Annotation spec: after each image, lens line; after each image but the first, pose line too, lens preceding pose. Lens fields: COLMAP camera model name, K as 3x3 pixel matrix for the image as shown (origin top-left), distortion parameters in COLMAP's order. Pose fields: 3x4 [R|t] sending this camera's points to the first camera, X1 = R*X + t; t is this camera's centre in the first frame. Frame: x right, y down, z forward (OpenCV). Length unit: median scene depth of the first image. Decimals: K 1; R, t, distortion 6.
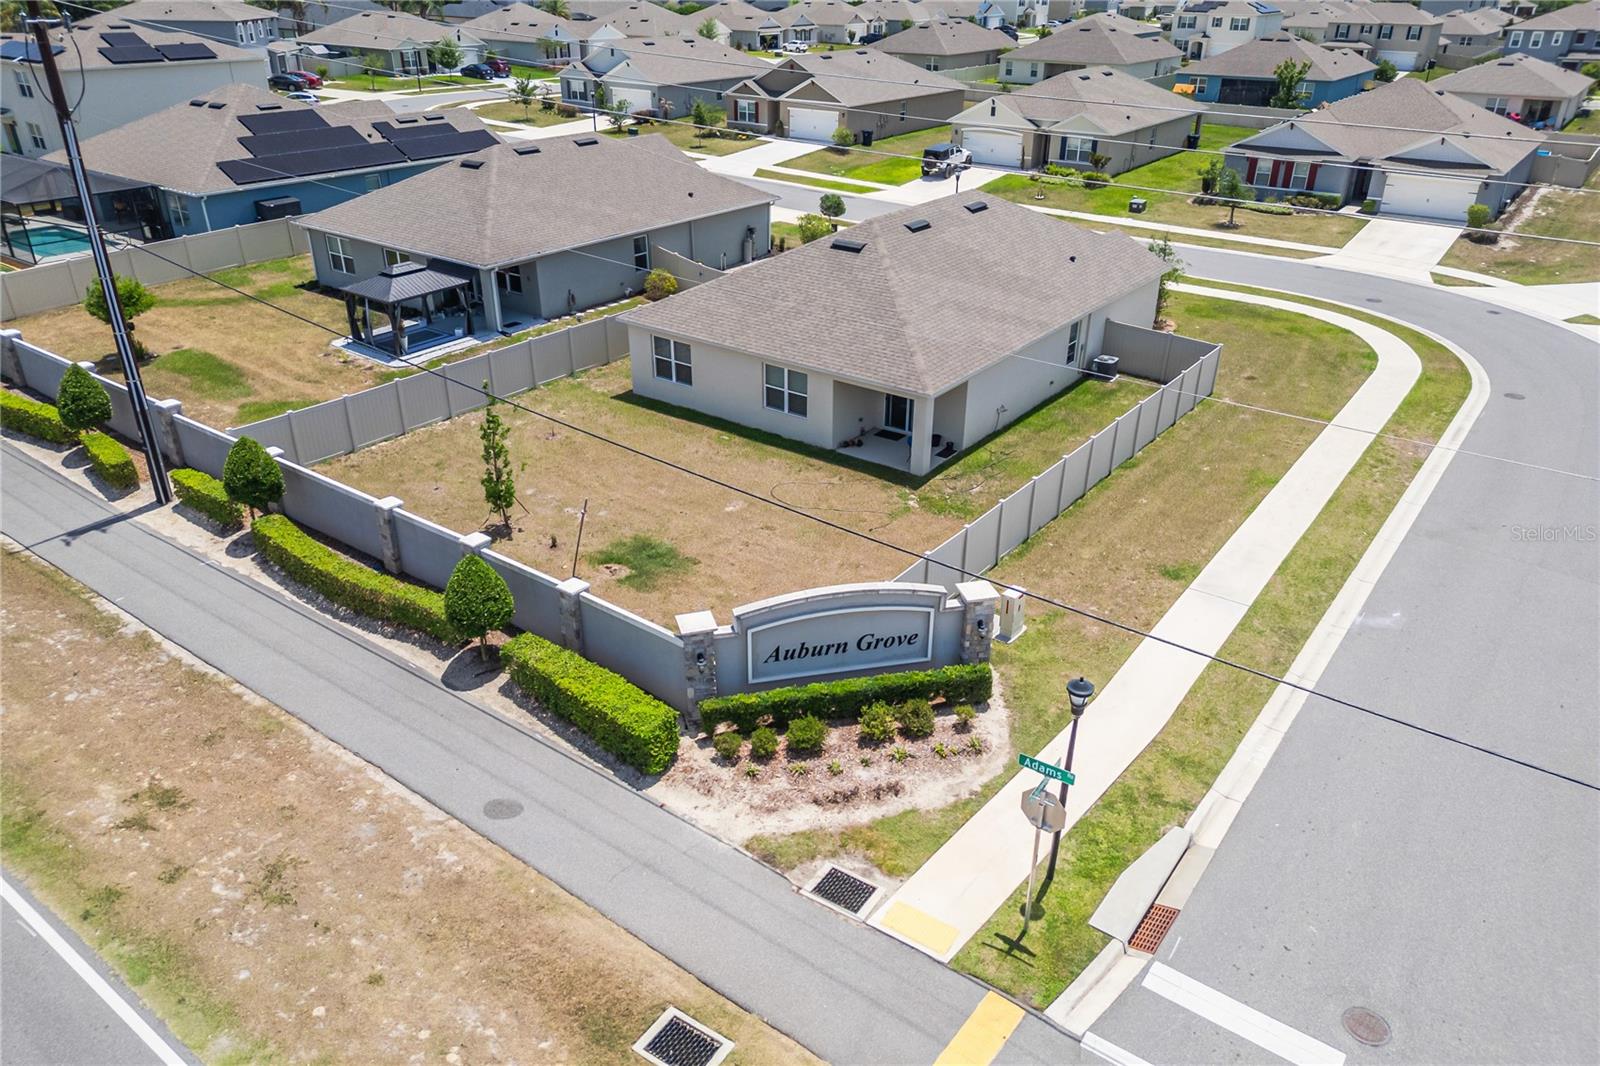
lens RADIAL K [[1113.1, 0, 800.0], [0, 1113.1, 533.0], [0, 0, 1]] dist [0.094327, -0.098971]
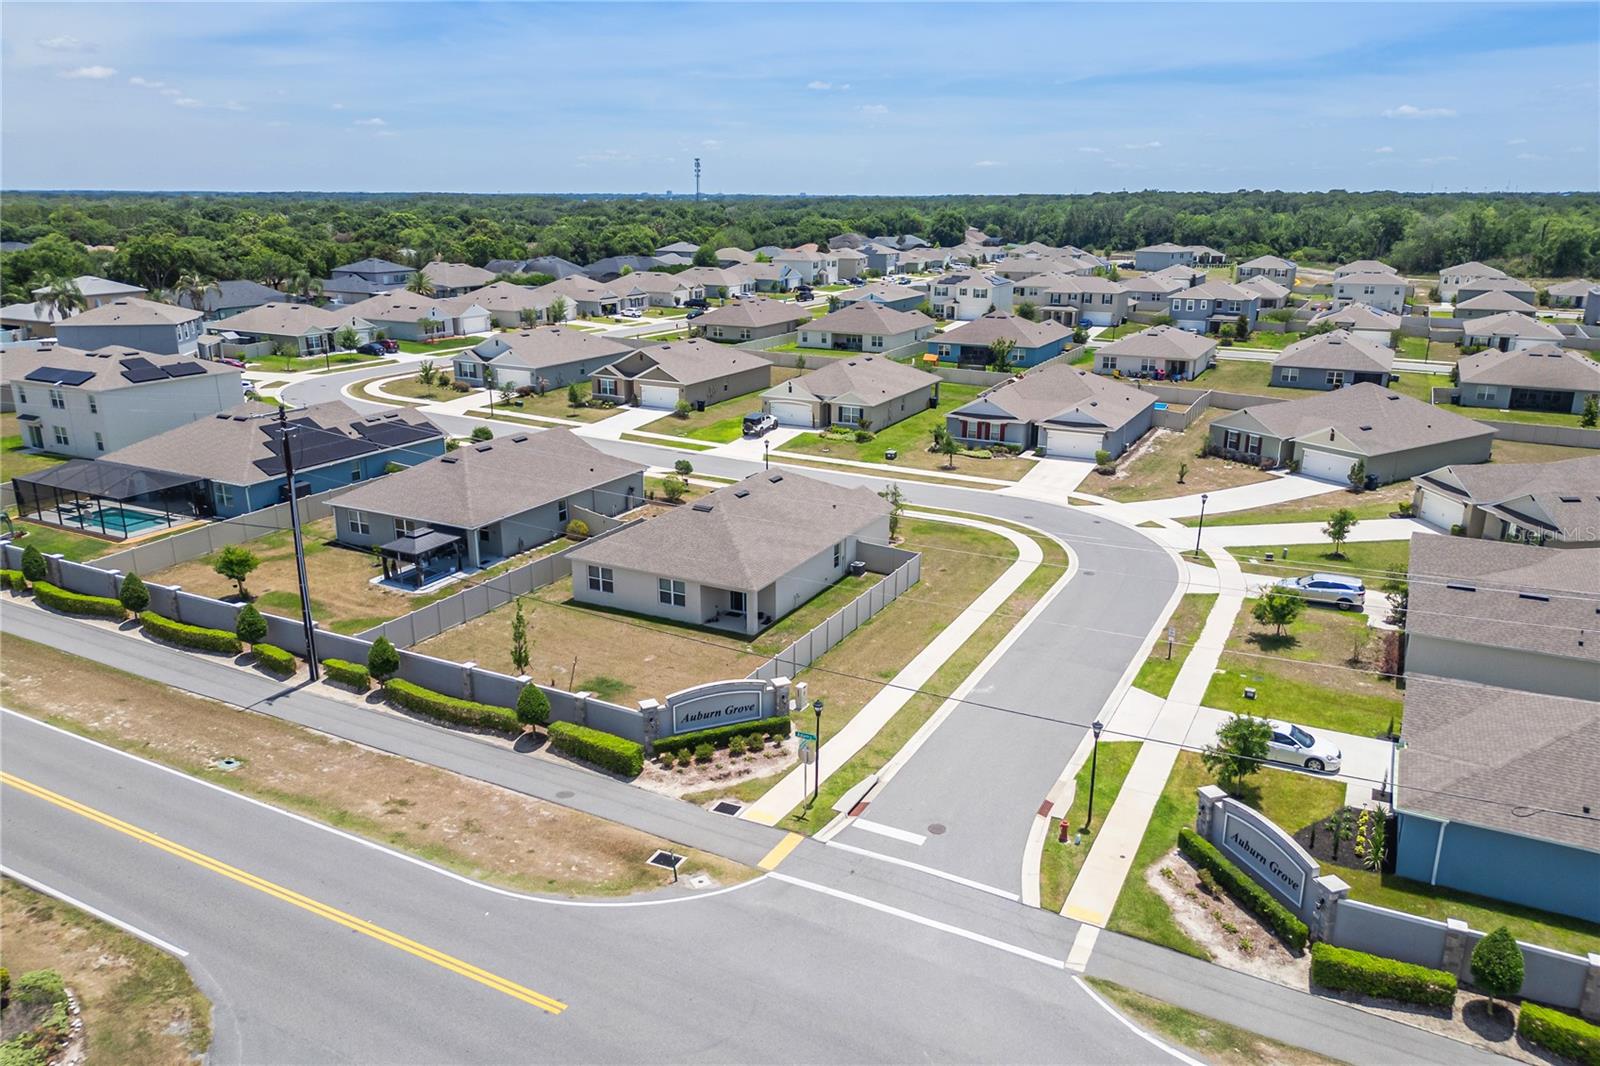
lens RADIAL K [[1113.1, 0, 800.0], [0, 1113.1, 533.0], [0, 0, 1]] dist [0.094327, -0.098971]
pose [[0.987932, -0.049701, 0.146696, -0.055840], [0.074811, 0.982432, -0.170972, 0.078039], [-0.135622, 0.179883, 0.974294, -0.617312]]
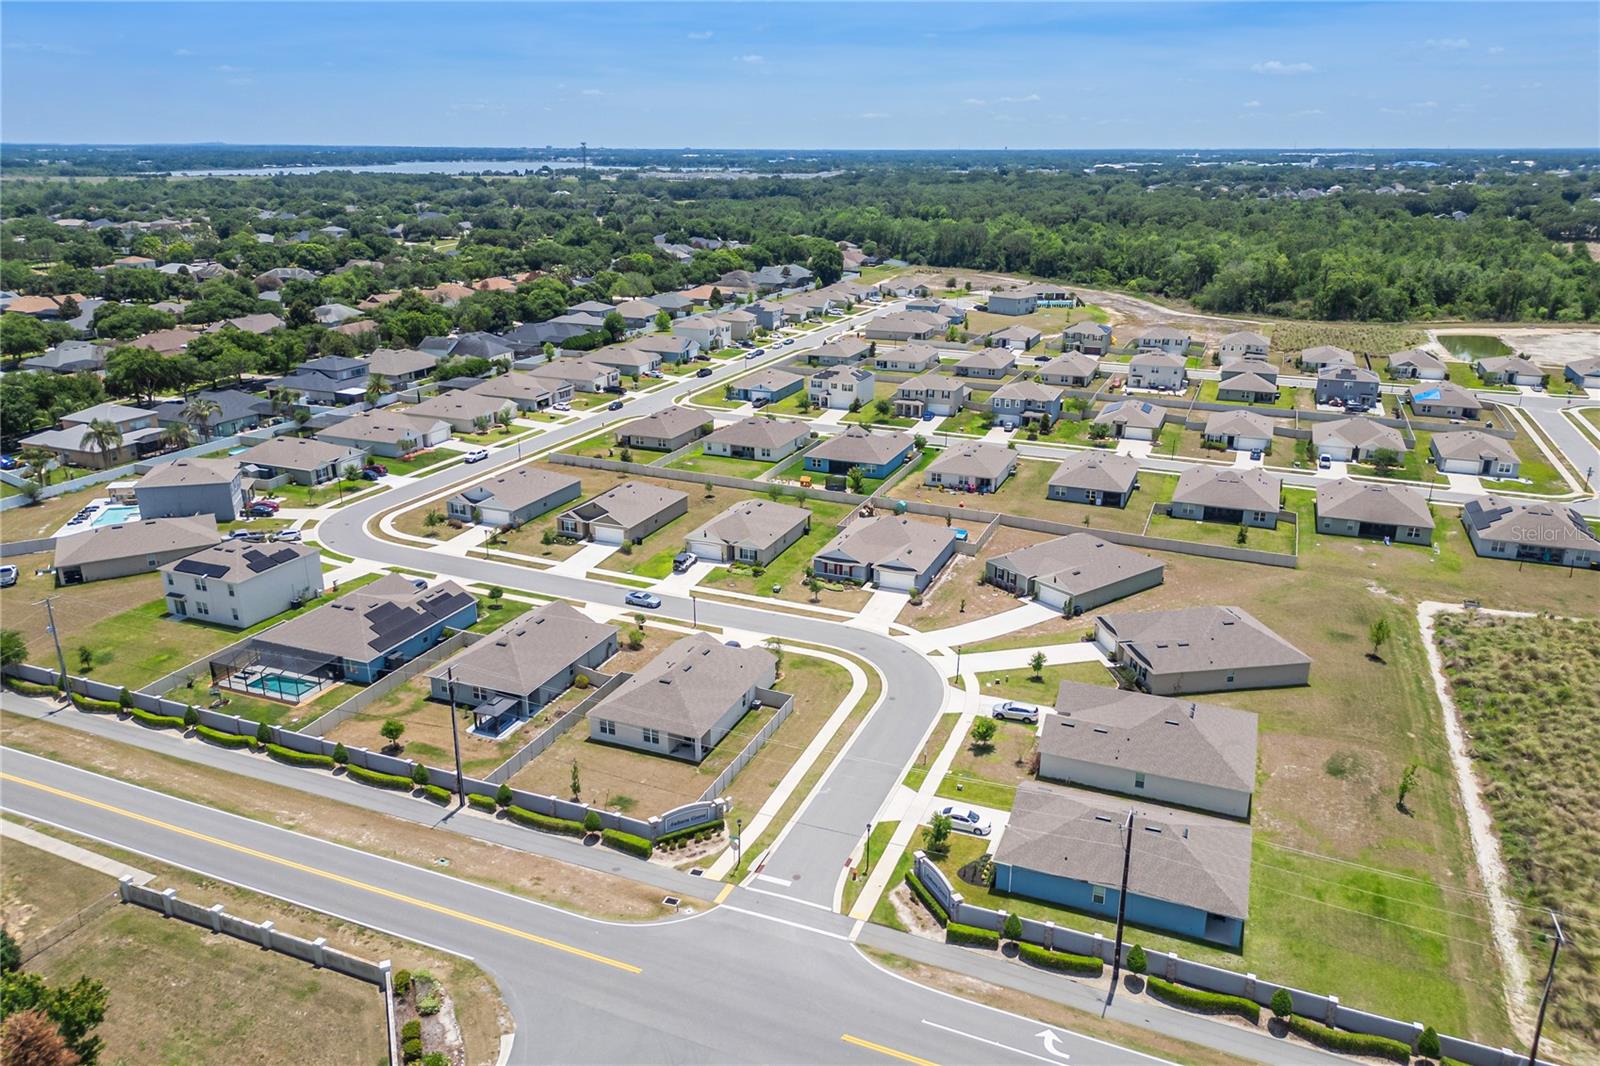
lens RADIAL K [[1113.1, 0, 800.0], [0, 1113.1, 533.0], [0, 0, 1]] dist [0.094327, -0.098971]
pose [[0.968402, -0.083351, 0.235054, -0.246682], [0.115837, 0.984992, -0.127953, -0.201819], [-0.220862, 0.151138, 0.963523, -1.794580]]
